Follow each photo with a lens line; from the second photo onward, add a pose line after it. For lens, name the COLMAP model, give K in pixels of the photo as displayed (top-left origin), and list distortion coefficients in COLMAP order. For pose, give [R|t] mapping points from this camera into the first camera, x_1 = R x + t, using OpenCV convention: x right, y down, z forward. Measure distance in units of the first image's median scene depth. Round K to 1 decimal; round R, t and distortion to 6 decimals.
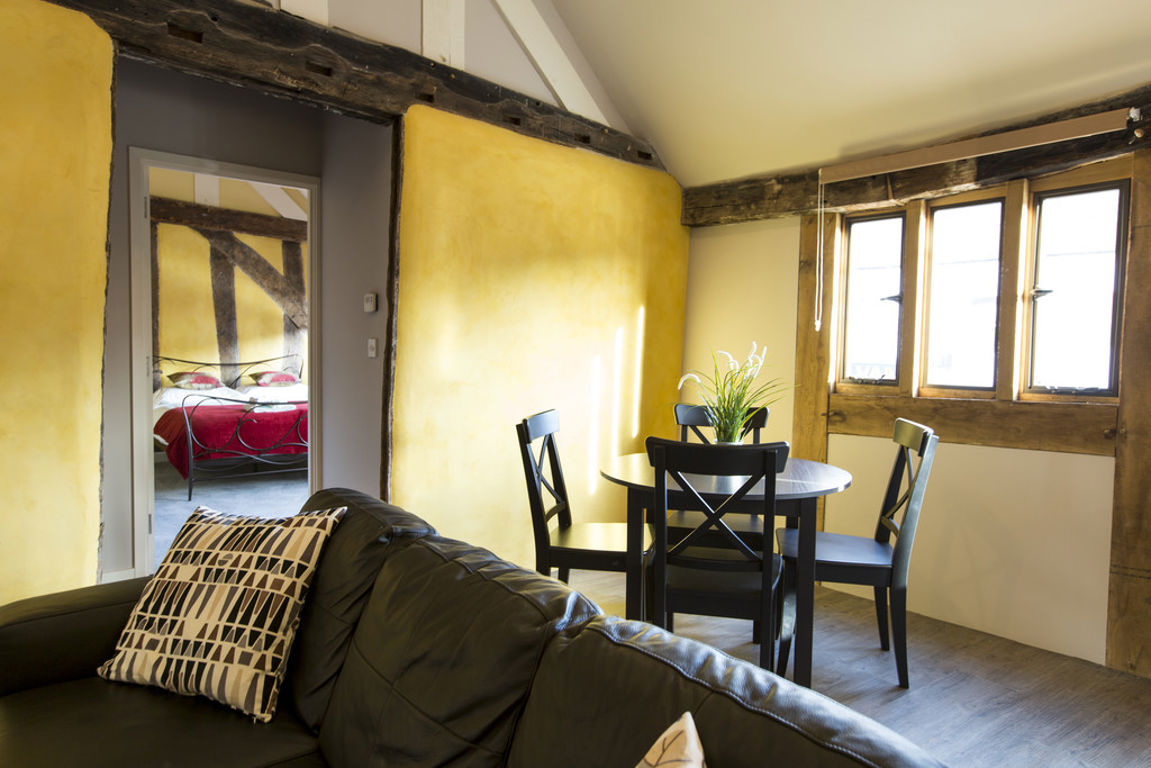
lens RADIAL K [[701.6, 0, 569.9], [0, 701.6, 387.9], [0, 0, 1]] dist [0.002982, 0.001767]
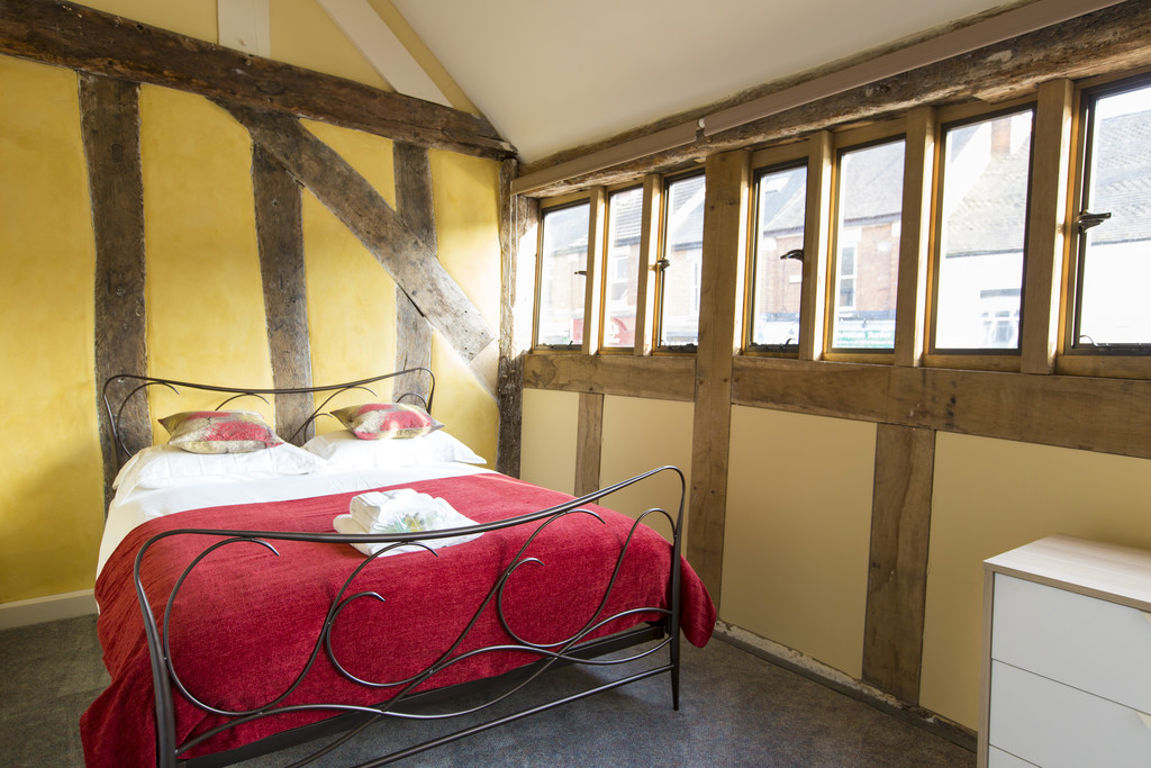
lens RADIAL K [[701.6, 0, 579.7], [0, 701.6, 392.7], [0, 0, 1]] dist [0.002982, 0.001767]
pose [[0.998428, -0.002557, -0.055984, -0.263450], [0.002813, 0.999986, 0.004486, -0.033991], [0.055972, -0.004636, 0.998422, 0.534188]]
